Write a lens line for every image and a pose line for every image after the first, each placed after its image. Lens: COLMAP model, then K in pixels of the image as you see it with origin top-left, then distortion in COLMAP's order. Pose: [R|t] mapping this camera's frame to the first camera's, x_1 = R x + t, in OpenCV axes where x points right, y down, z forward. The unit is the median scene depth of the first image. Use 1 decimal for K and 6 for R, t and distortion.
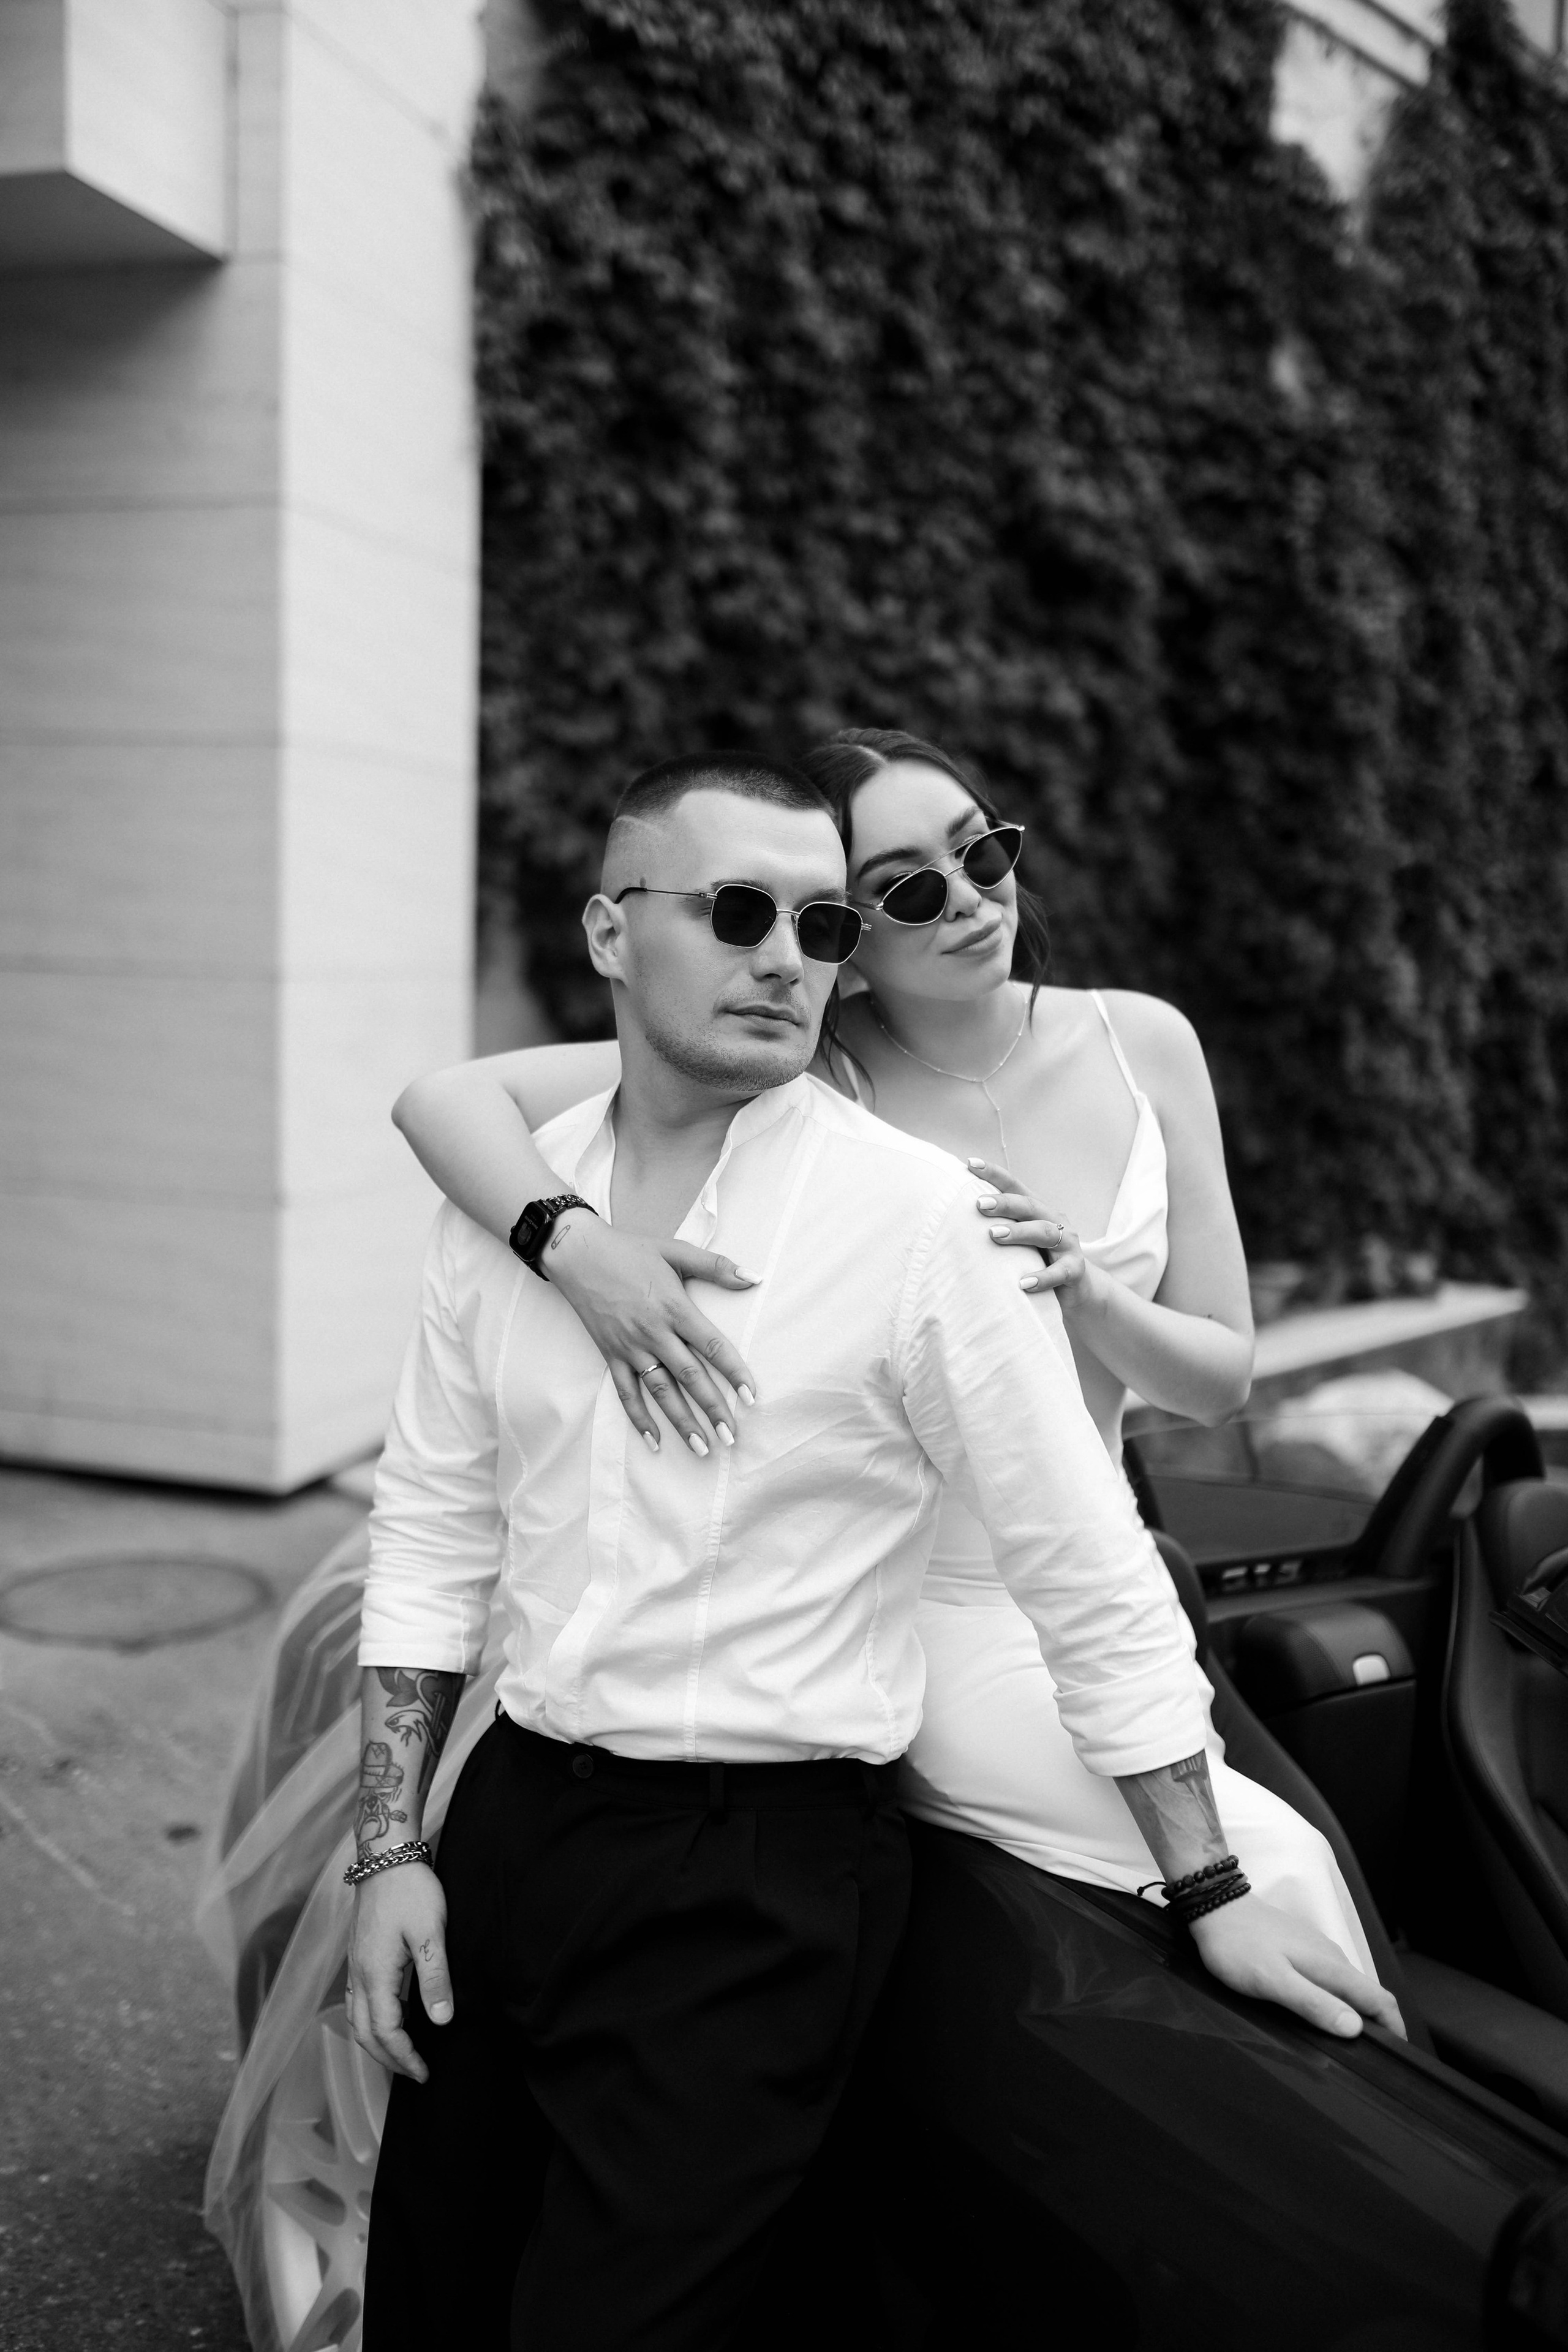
lens RADIAL K [[2477.6, 0, 784.0], [0, 2477.6, 1176.0], [0, 0, 1]] dist [-0.095082, 0.137342]
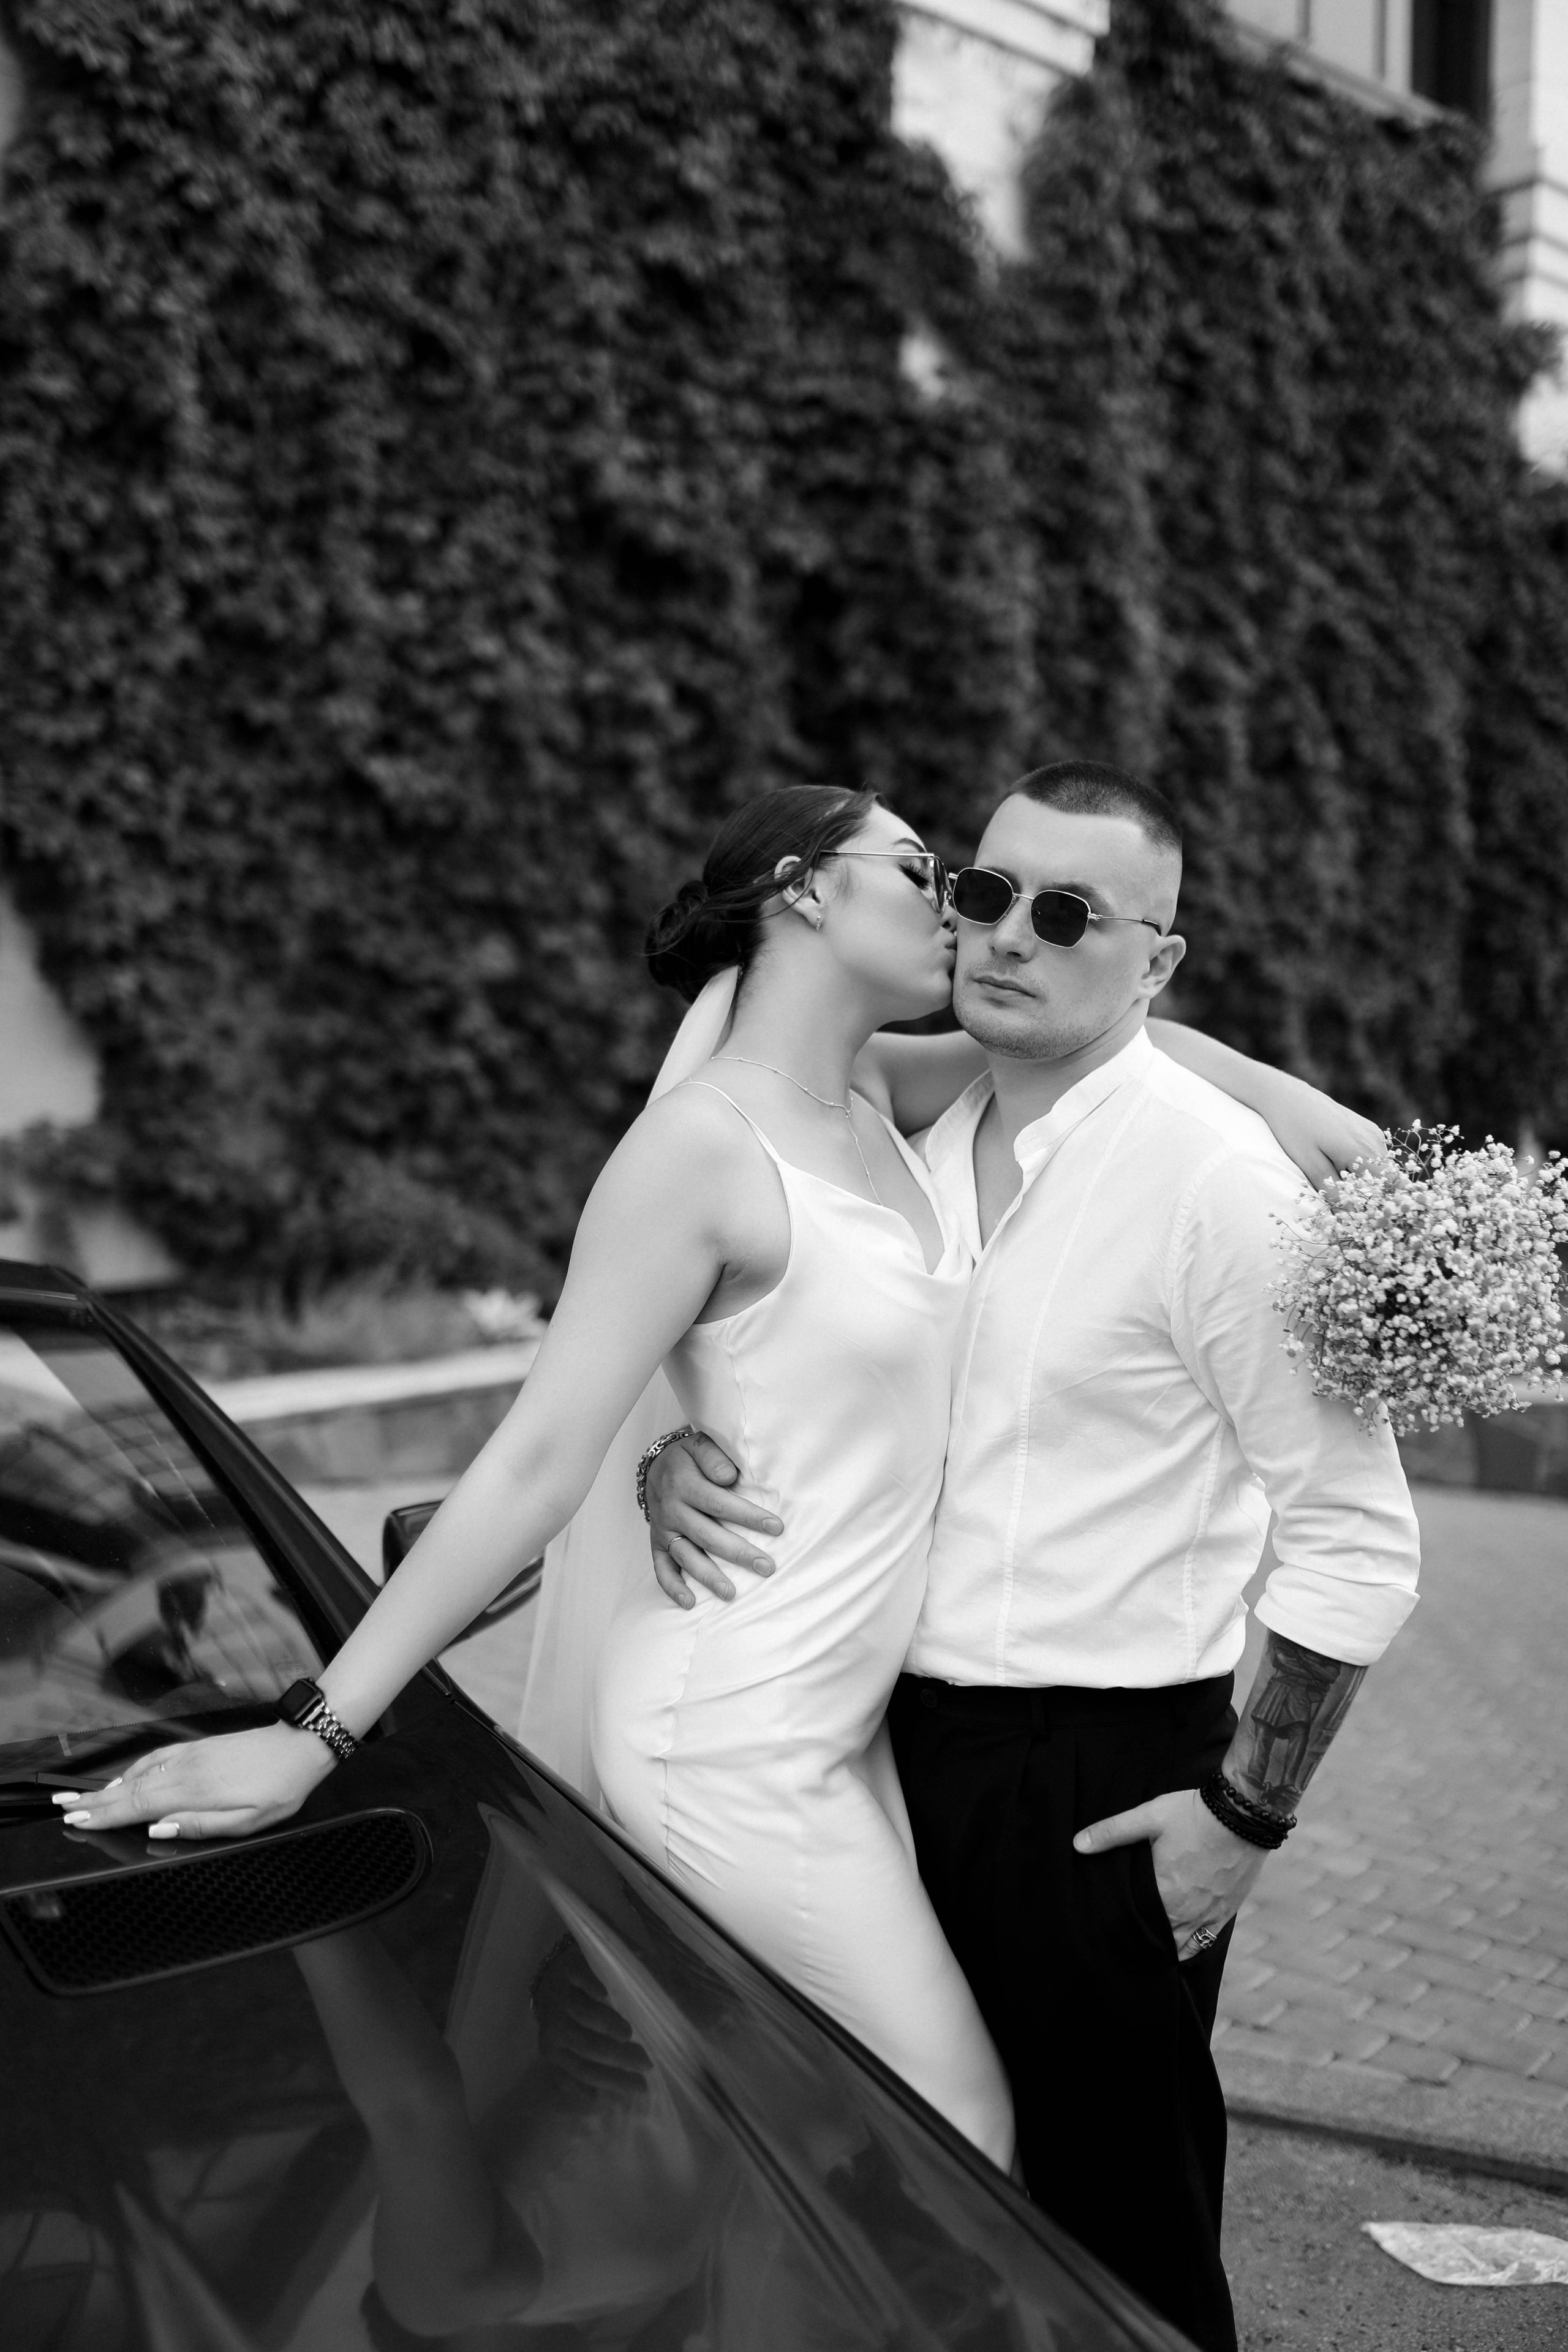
lens RADIAL K [[2477.6, 0, 784.0], [0, 2477.6, 1176.0], [0, 0, 1]] dist [-0.095082, 0.137342]
pose [[0.996243, -0.021110, -0.083991, 0.250069], [0.019444, 0.999599, -0.020609, 0.029646], [0.084392, 0.018898, 0.996253, -0.005275]]
